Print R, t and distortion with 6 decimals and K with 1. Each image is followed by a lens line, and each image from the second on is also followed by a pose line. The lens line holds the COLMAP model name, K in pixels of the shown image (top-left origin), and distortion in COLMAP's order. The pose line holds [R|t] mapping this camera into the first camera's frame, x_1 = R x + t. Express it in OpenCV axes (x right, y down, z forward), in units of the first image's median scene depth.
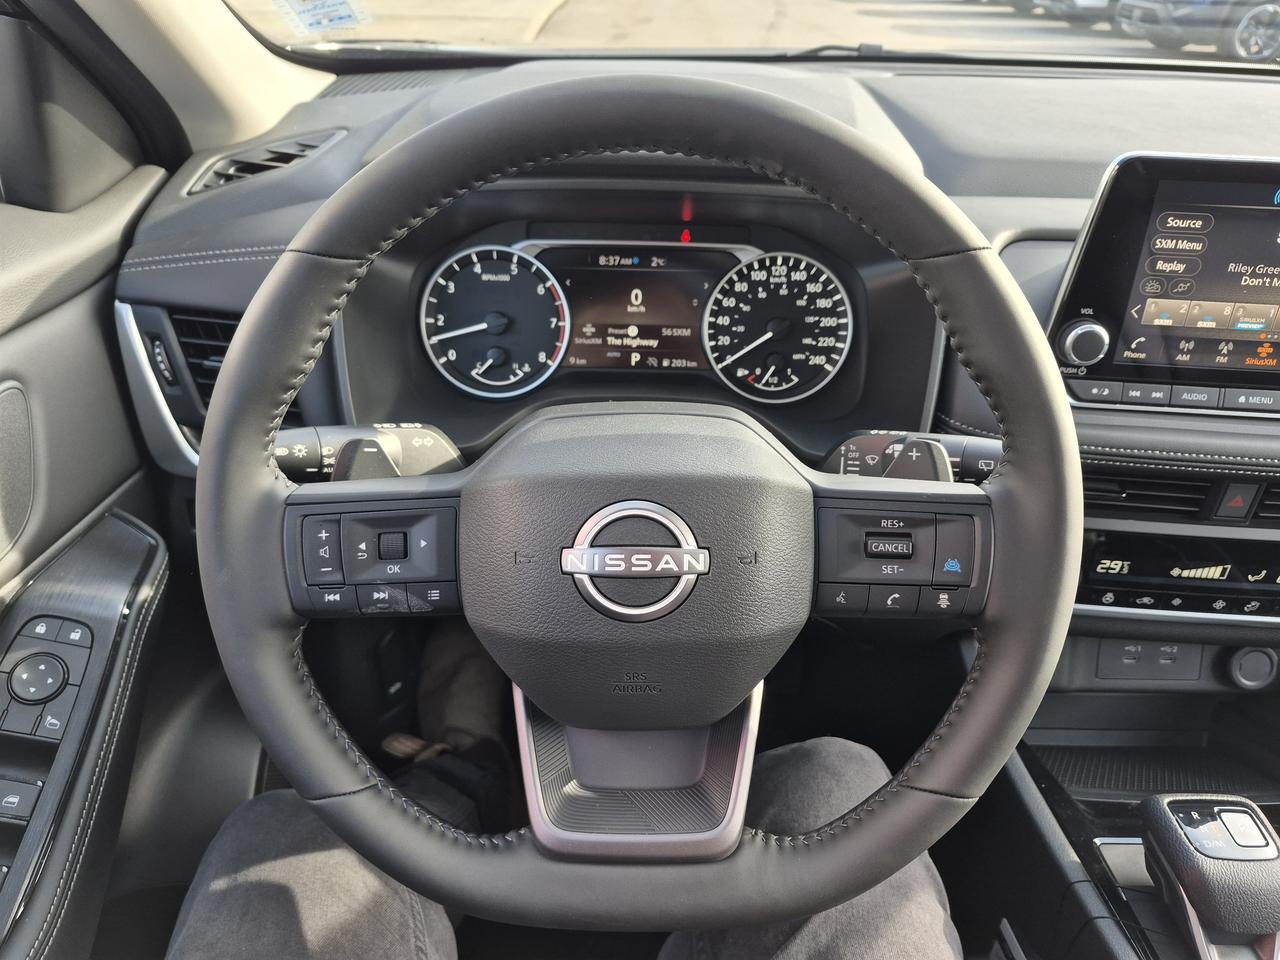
lens RADIAL K [[898.9, 0, 640.0], [0, 898.9, 480.0], [0, 0, 1]] dist [0.030490, -0.006011]
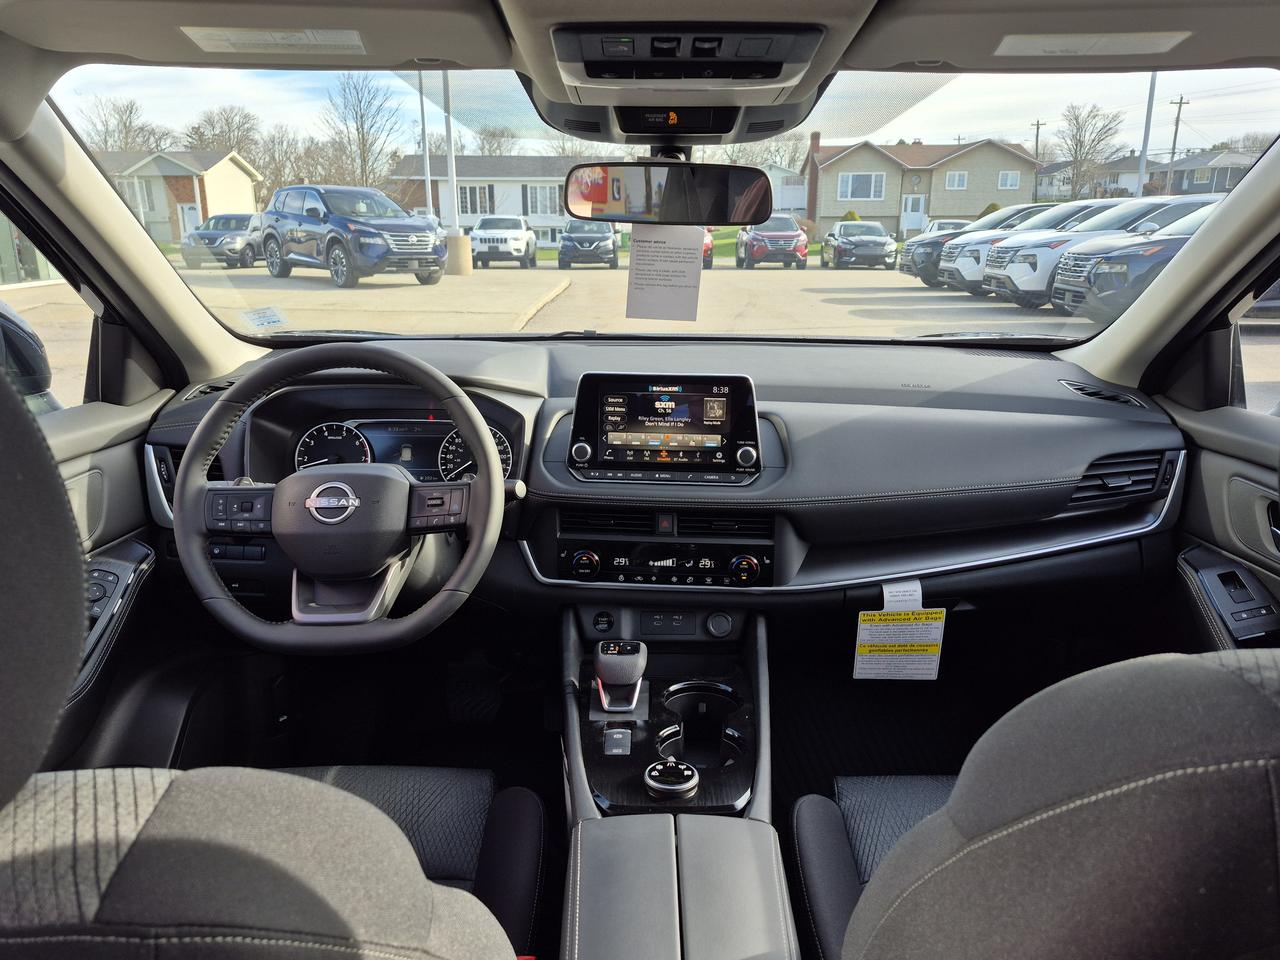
lens RADIAL K [[860.8, 0, 640.0], [0, 860.8, 480.0], [0, 0, 1]] dist [0.000934, 0.003066]
pose [[0.999091, -0.017553, 0.038838, 0.540936], [0.027428, 0.962275, -0.270691, 0.493950], [-0.032622, 0.271510, 0.961883, -1.031079]]
